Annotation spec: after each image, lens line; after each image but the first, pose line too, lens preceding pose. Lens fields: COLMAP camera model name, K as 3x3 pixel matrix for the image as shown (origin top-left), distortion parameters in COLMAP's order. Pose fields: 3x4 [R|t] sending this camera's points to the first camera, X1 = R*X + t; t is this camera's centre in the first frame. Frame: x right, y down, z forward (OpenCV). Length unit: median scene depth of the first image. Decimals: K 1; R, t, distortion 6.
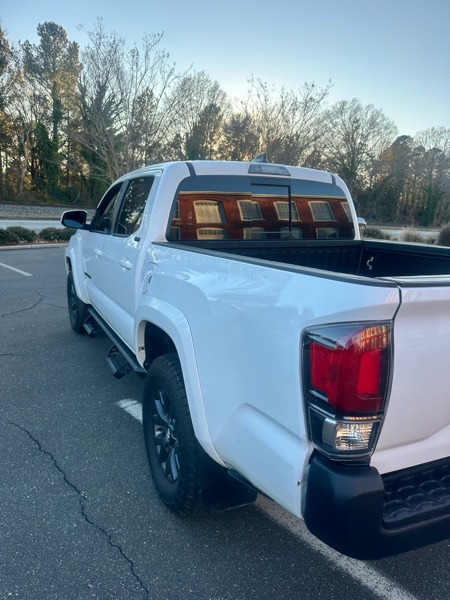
lens RADIAL K [[420.5, 0, 227.9], [0, 420.5, 298.0], [0, 0, 1]] dist [0.081182, -0.123722]
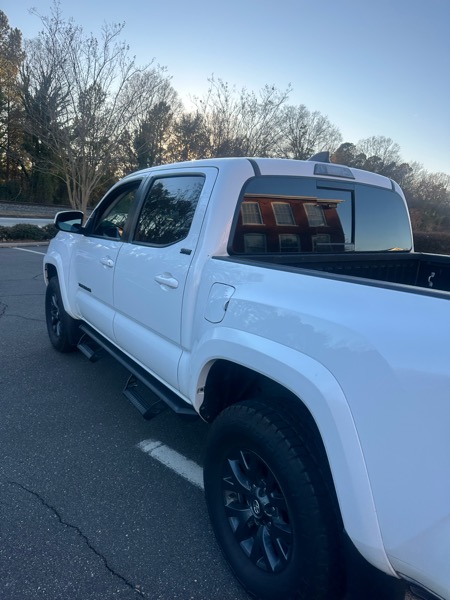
lens RADIAL K [[424.2, 0, 228.1], [0, 424.2, 294.3], [0, 0, 1]] dist [0.041114, -0.053399]
pose [[0.992537, 0.000190, 0.121945, -0.026521], [0.001052, 0.999948, -0.010124, -0.005576], [-0.121940, 0.010177, 0.992485, 0.021181]]
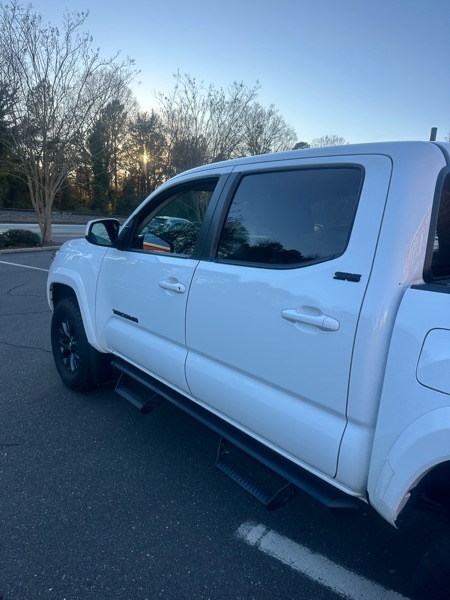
lens RADIAL K [[424.2, 0, 228.1], [0, 424.2, 294.3], [0, 0, 1]] dist [0.041114, -0.053399]
pose [[0.976009, -0.036849, 0.214589, -0.055574], [0.039439, 0.999192, -0.007800, -0.013460], [-0.214128, 0.016076, 0.976673, 0.055967]]
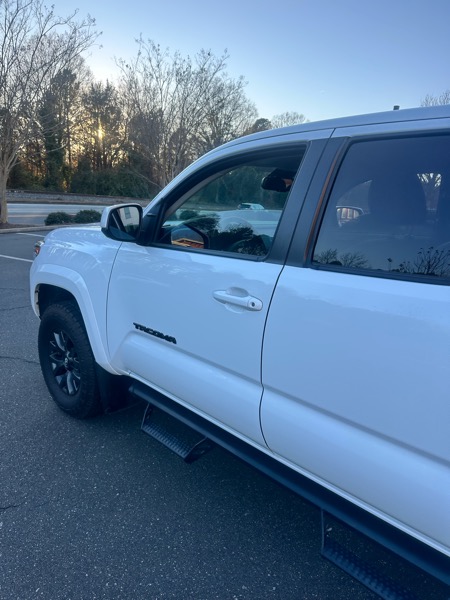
lens RADIAL K [[425.1, 0, 228.4], [0, 425.1, 300.3], [0, 0, 1]] dist [0.027359, -0.032495]
pose [[0.951843, -0.069357, 0.298638, -0.069723], [0.054489, 0.996838, 0.057836, -0.020715], [-0.301705, -0.038778, 0.952612, 0.087517]]
